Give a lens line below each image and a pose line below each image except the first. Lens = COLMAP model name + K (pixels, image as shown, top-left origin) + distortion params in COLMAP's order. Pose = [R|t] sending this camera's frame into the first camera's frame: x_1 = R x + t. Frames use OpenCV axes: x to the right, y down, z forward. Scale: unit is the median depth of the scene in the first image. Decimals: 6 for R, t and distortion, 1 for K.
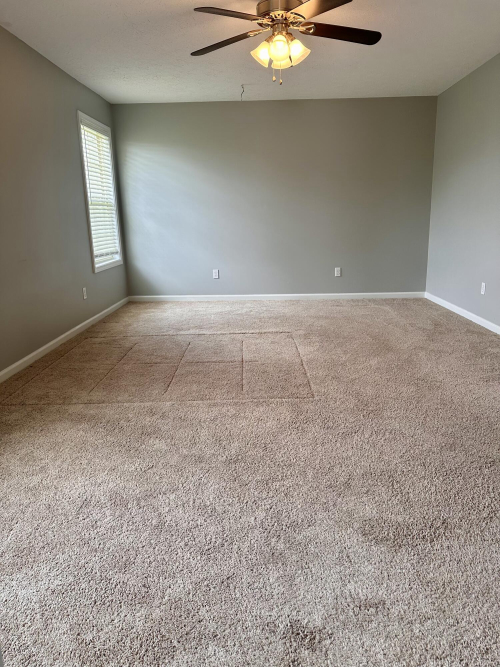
lens RADIAL K [[469.0, 0, 250.0], [0, 469.0, 333.5], [0, 0, 1]] dist [0.001797, 0.000672]
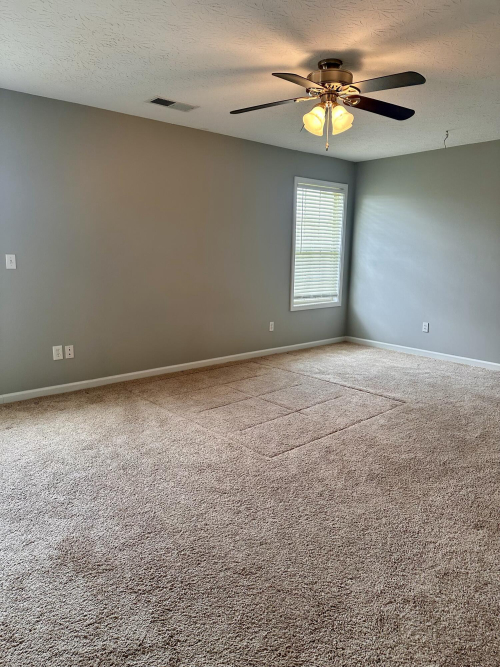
lens RADIAL K [[464.5, 0, 249.5], [0, 464.5, 340.6], [0, 0, 1]] dist [0.005953, -0.002765]
pose [[0.643056, 0.166789, -0.747436, 0.479172], [-0.205307, 0.977815, 0.041561, -0.083488], [0.737786, 0.126728, 0.663032, 0.162789]]
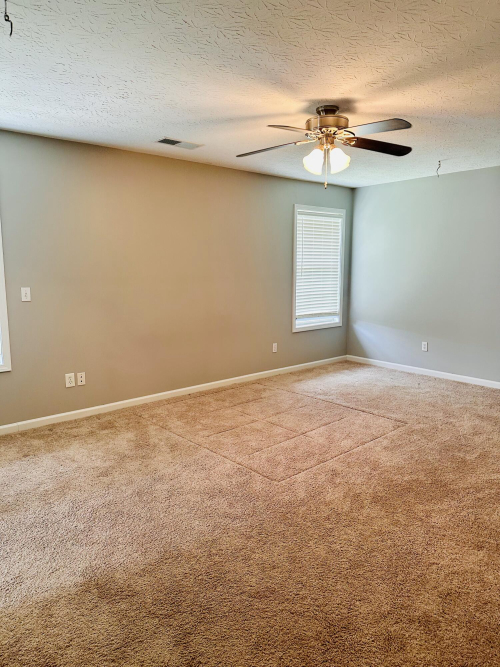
lens RADIAL K [[469.0, 0, 250.0], [0, 469.0, 333.5], [0, 0, 1]] dist [0.001797, 0.000672]
pose [[0.646329, 0.126330, -0.752529, 0.497611], [-0.189518, 0.981875, 0.002059, -0.105570], [0.739150, 0.141287, 0.658556, 0.128256]]
